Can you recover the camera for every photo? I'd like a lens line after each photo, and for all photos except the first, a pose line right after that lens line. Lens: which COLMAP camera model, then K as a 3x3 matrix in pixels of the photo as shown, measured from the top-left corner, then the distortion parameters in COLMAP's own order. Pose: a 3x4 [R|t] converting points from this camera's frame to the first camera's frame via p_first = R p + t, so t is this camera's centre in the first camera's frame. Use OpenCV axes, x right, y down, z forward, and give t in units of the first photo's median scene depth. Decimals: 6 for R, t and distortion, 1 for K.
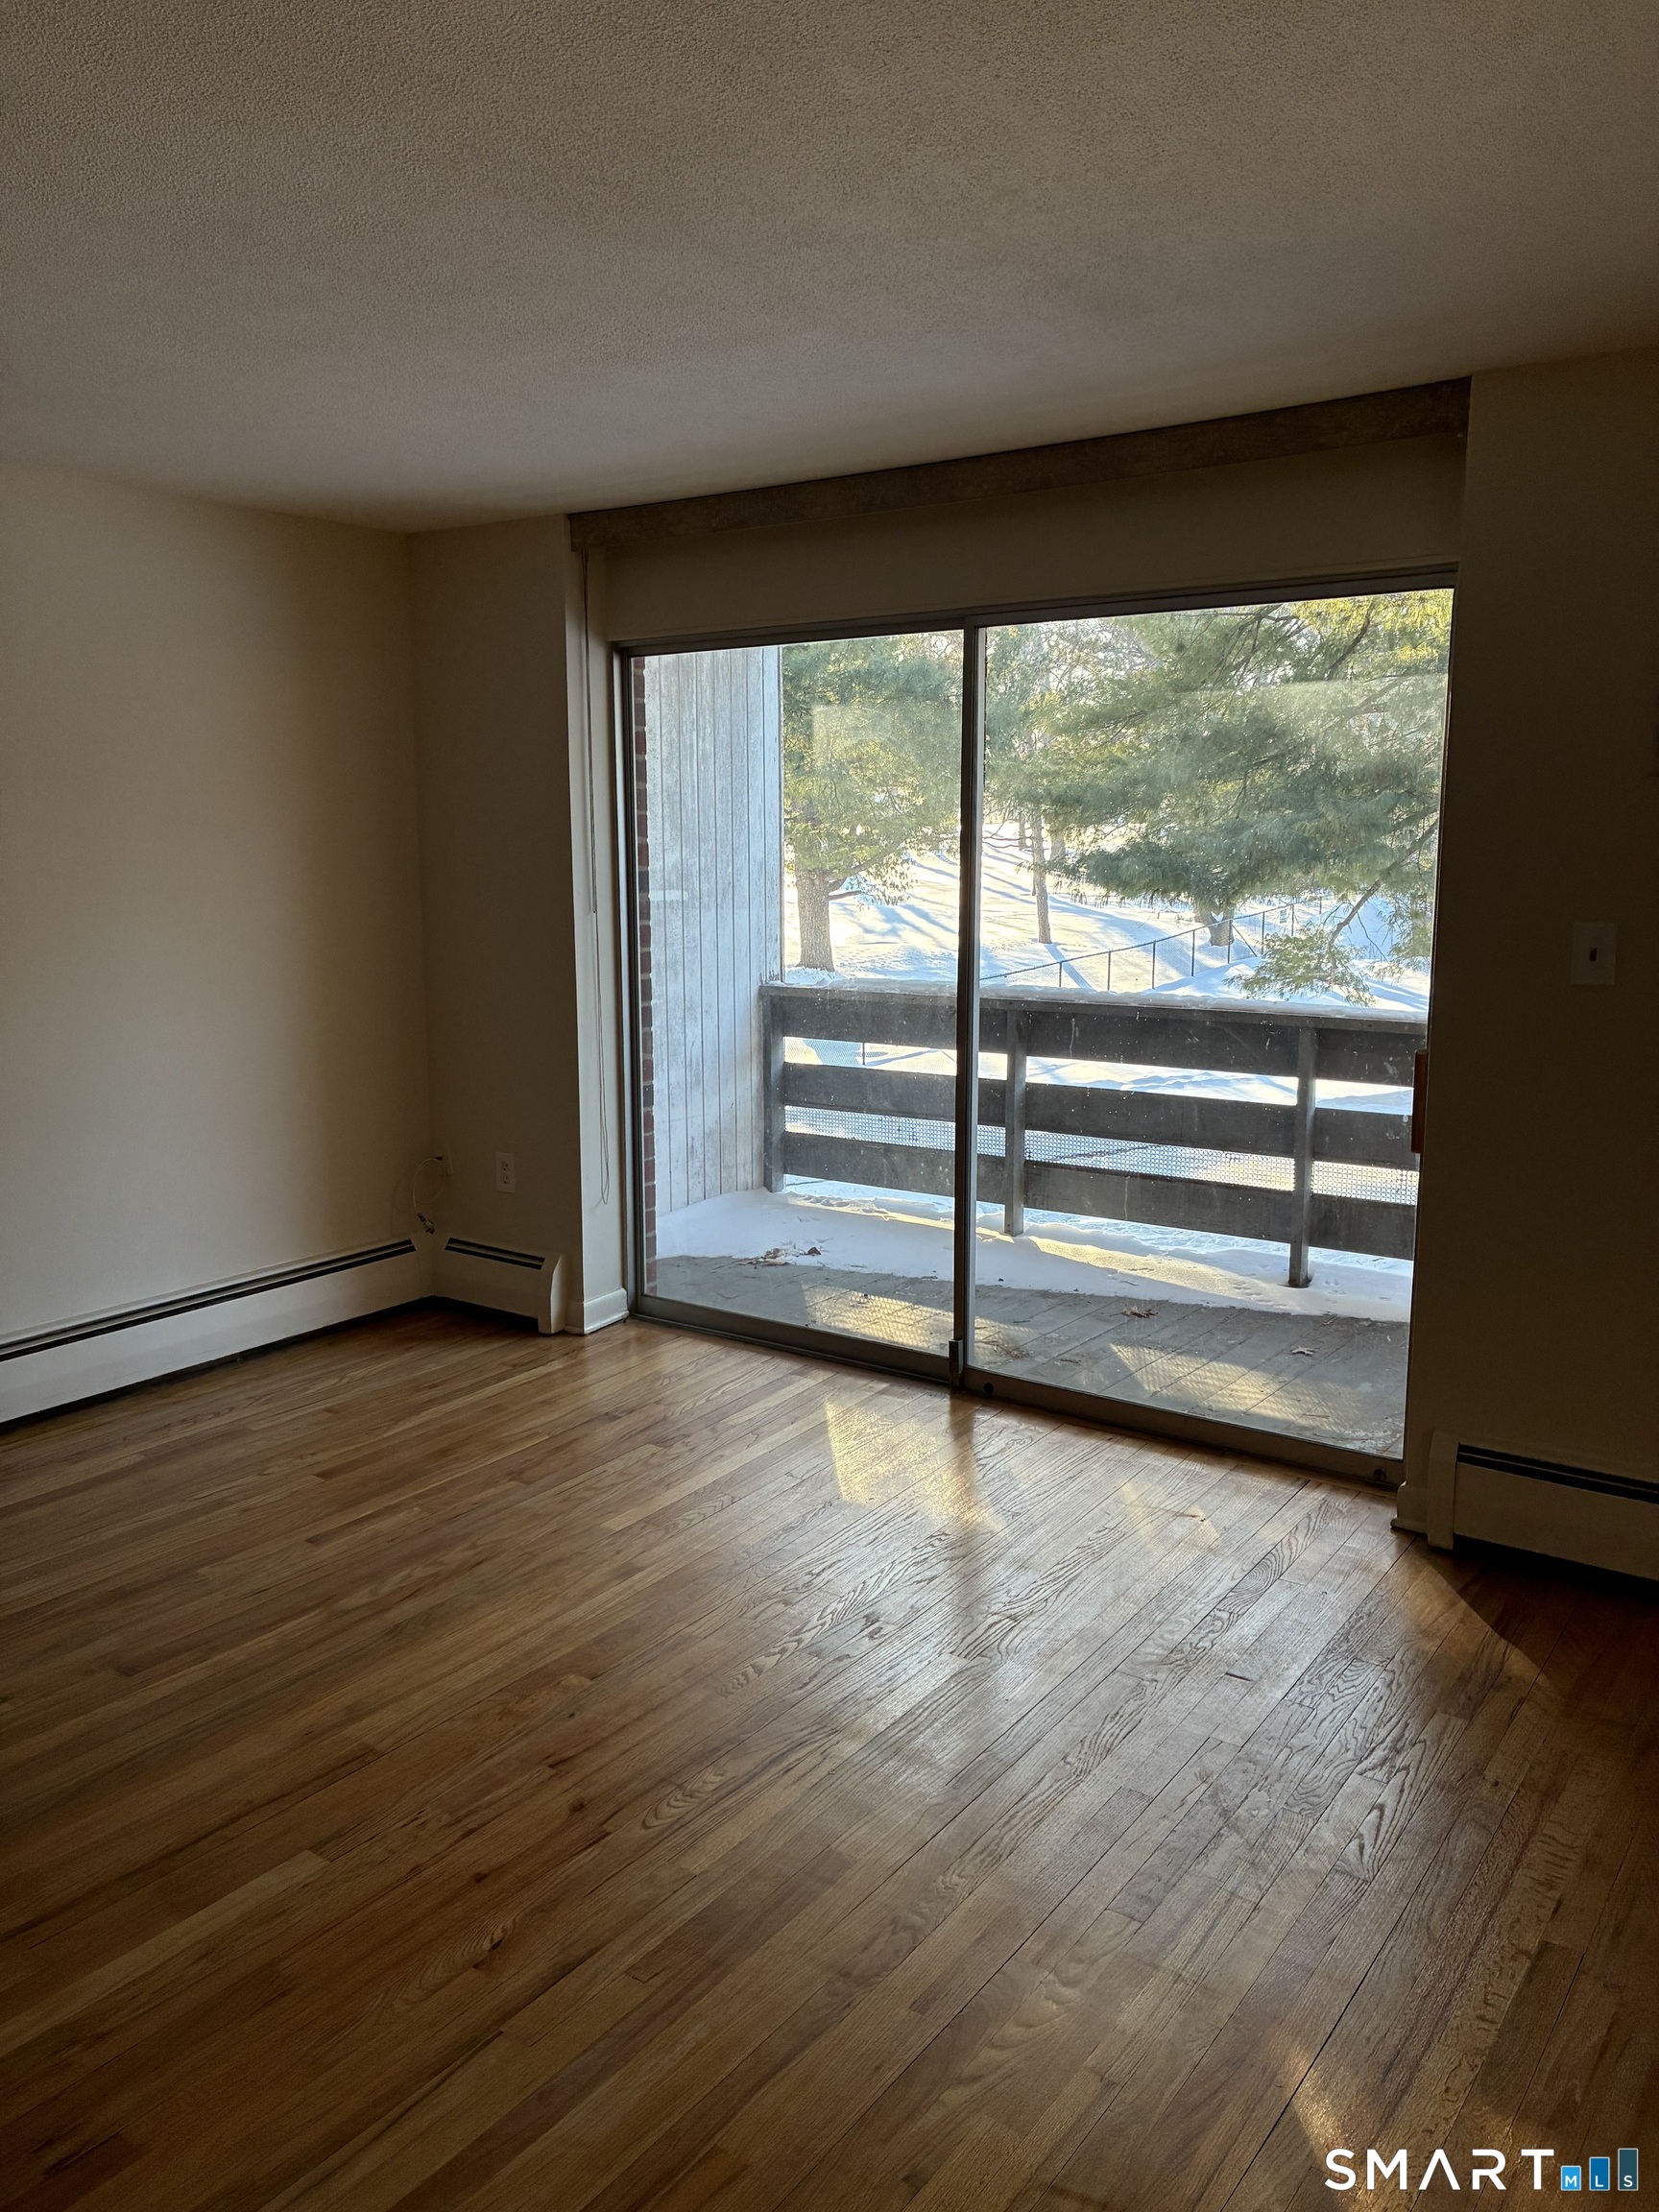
lens RADIAL K [[1697.0, 0, 829.5], [0, 1697.0, 1106.0], [0, 0, 1]] dist [0.047011, -0.036847]
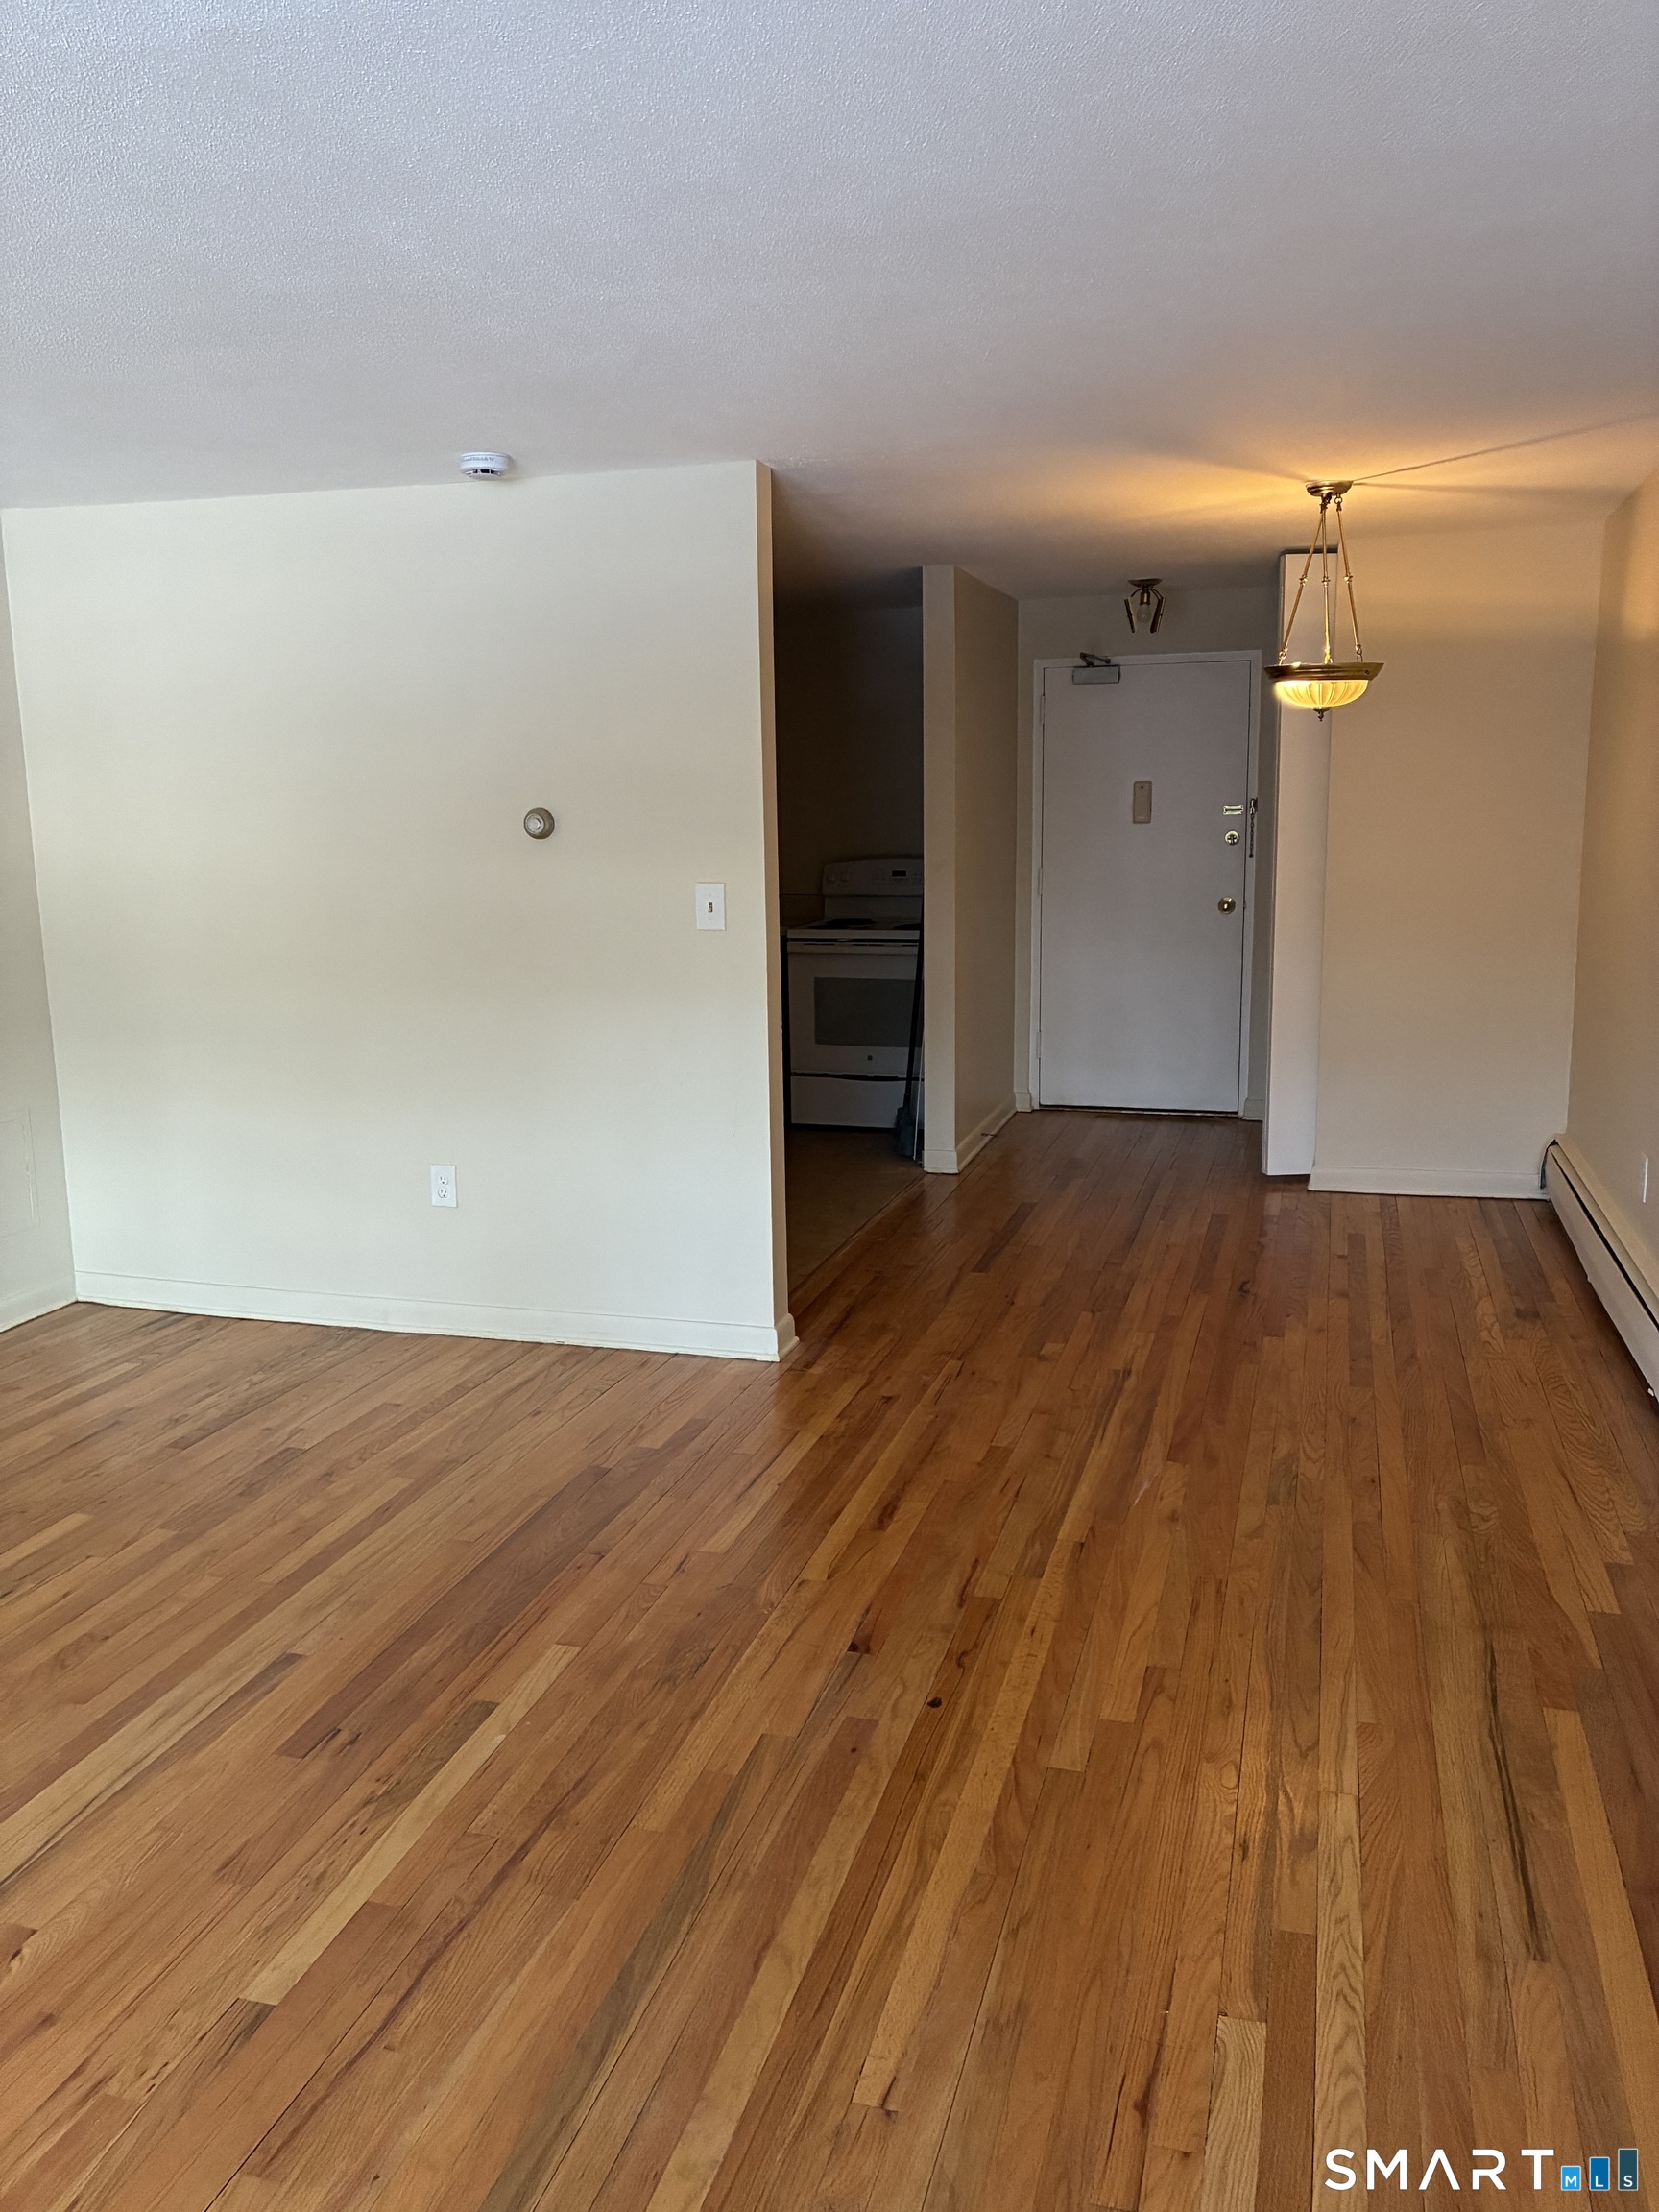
lens RADIAL K [[1697.0, 0, 829.5], [0, 1697.0, 1106.0], [0, 0, 1]] dist [0.047011, -0.036847]
pose [[-0.947772, 0.077777, -0.309320, -0.345295], [-0.030883, 0.942876, 0.331710, -0.281036], [0.317450, 0.323939, -0.891229, 1.748472]]
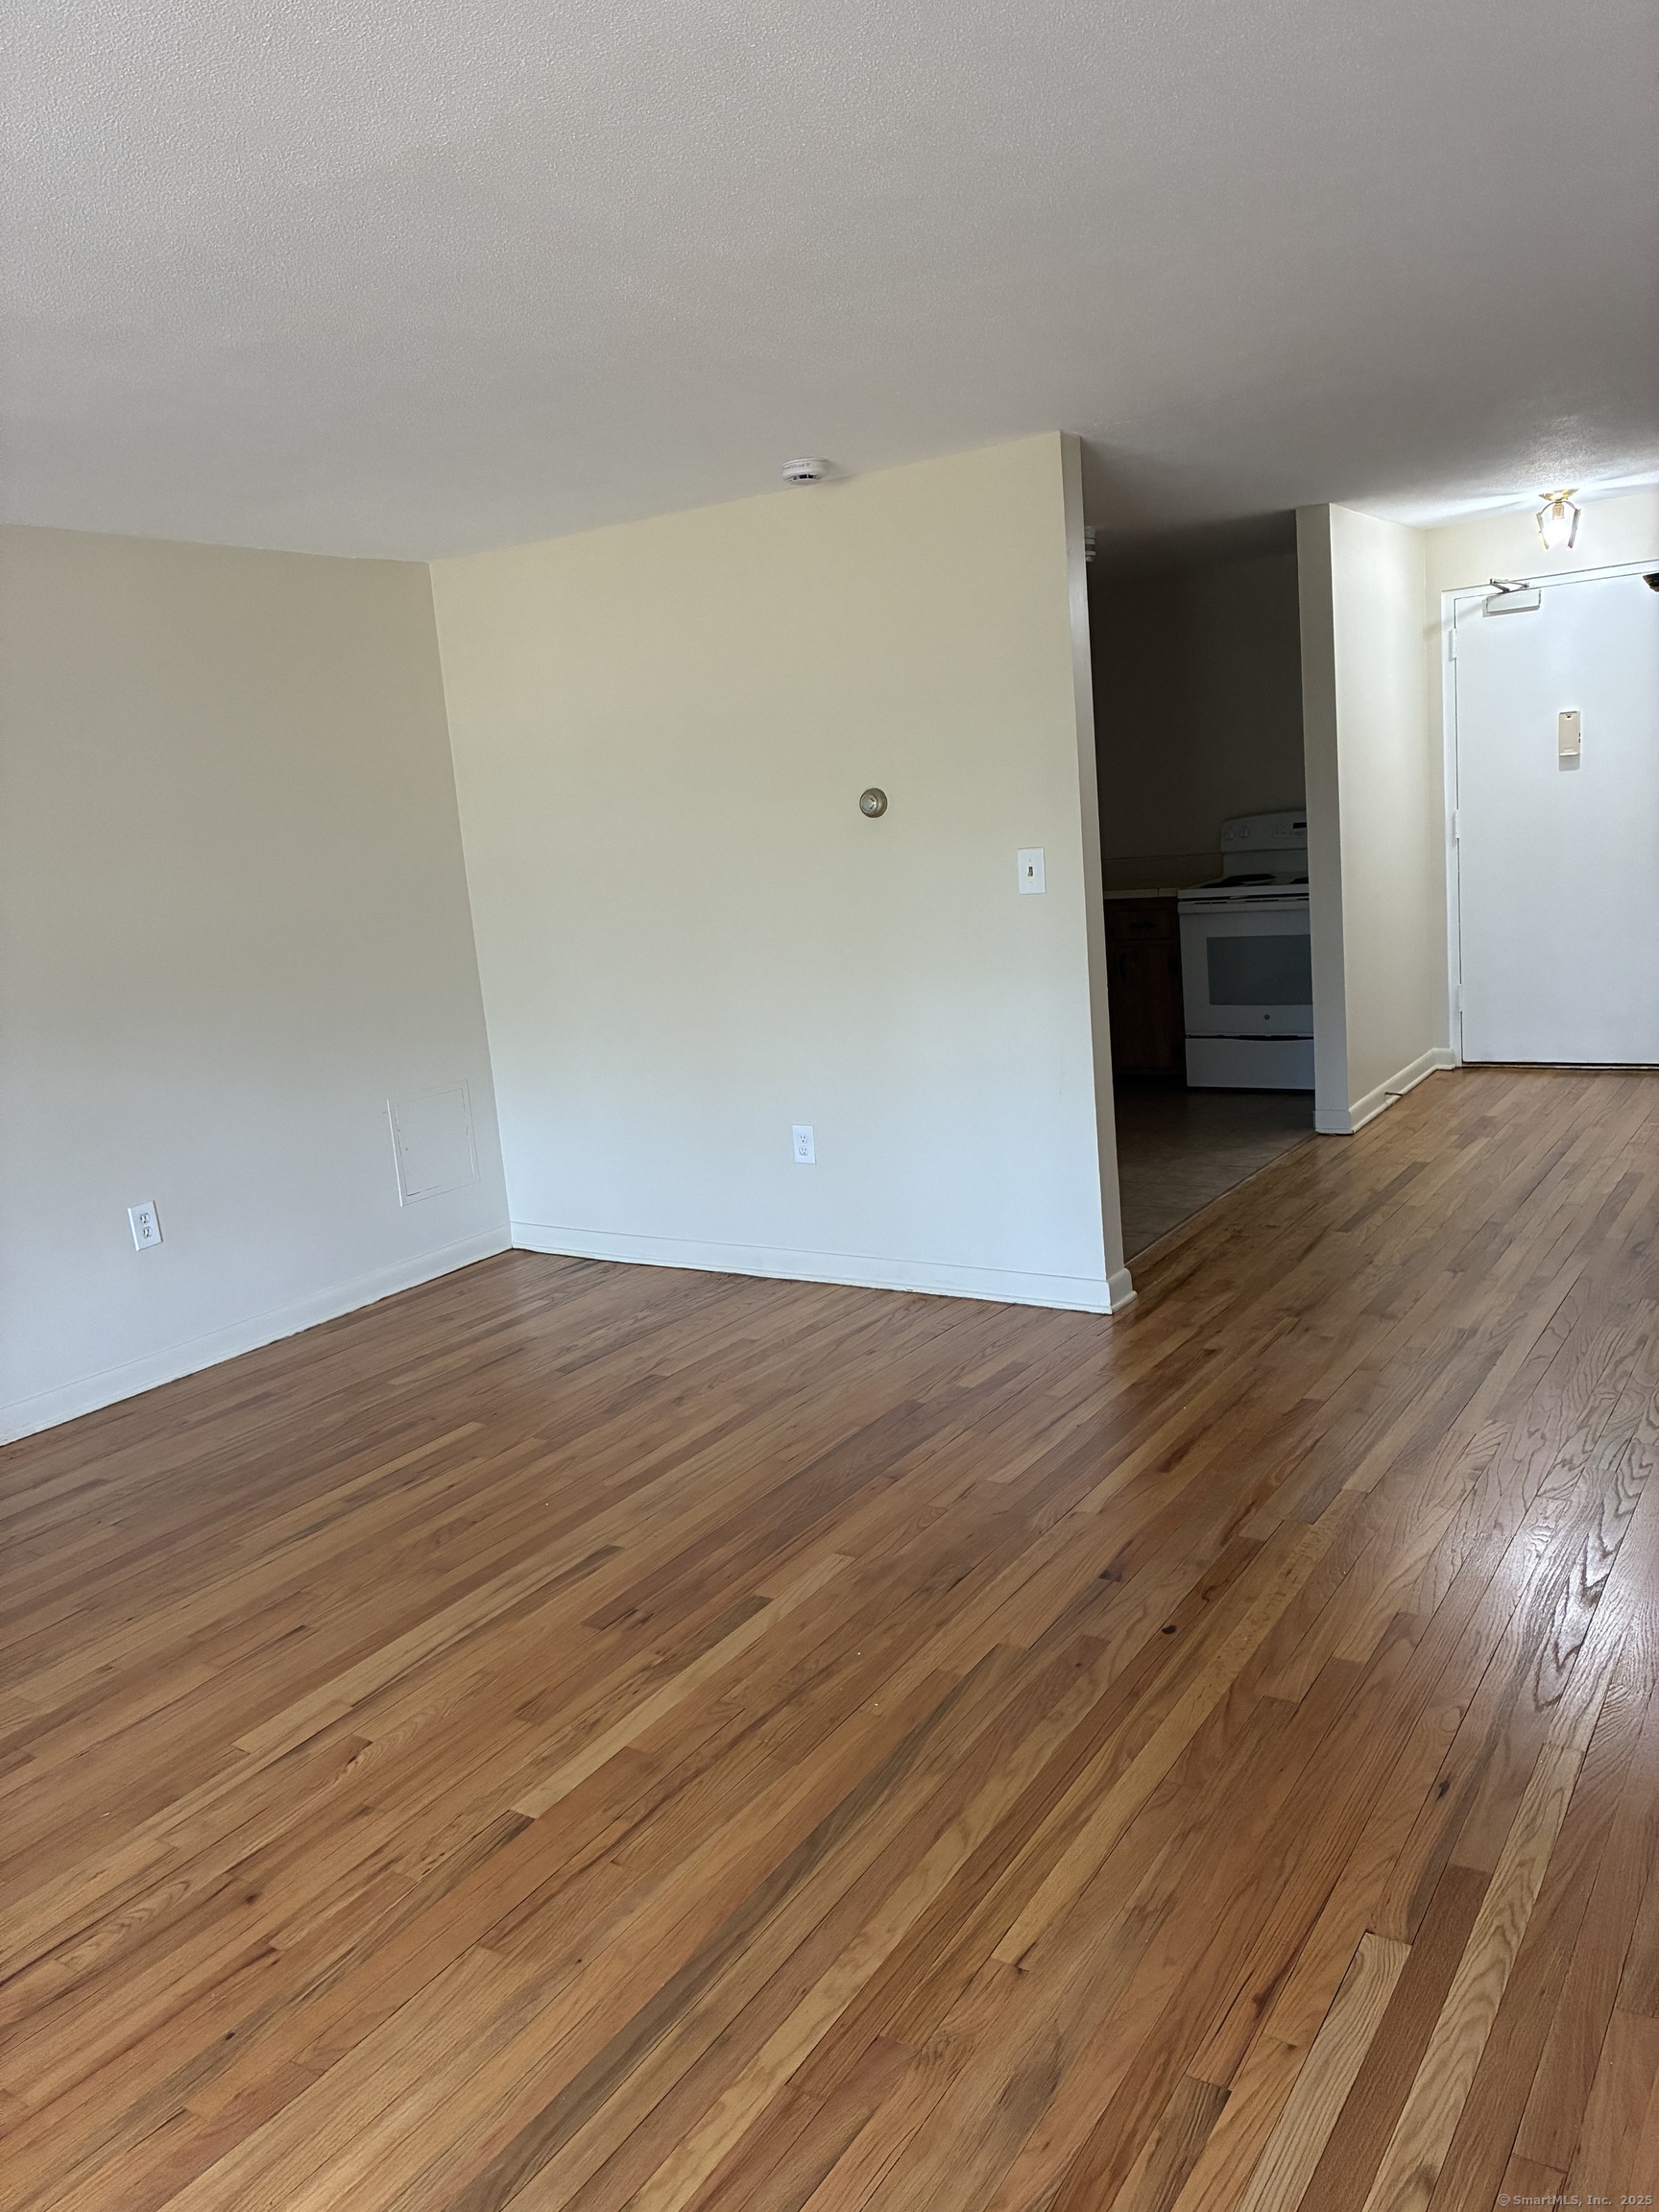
lens RADIAL K [[1713.4, 0, 829.5], [0, 1713.4, 1106.0], [0, 0, 1]] dist [0.044454, -0.002481]
pose [[-0.995428, 0.094245, -0.015509, -0.513656], [0.083522, 0.937676, 0.337324, -0.289331], [0.046334, 0.334486, -0.941261, 1.871683]]
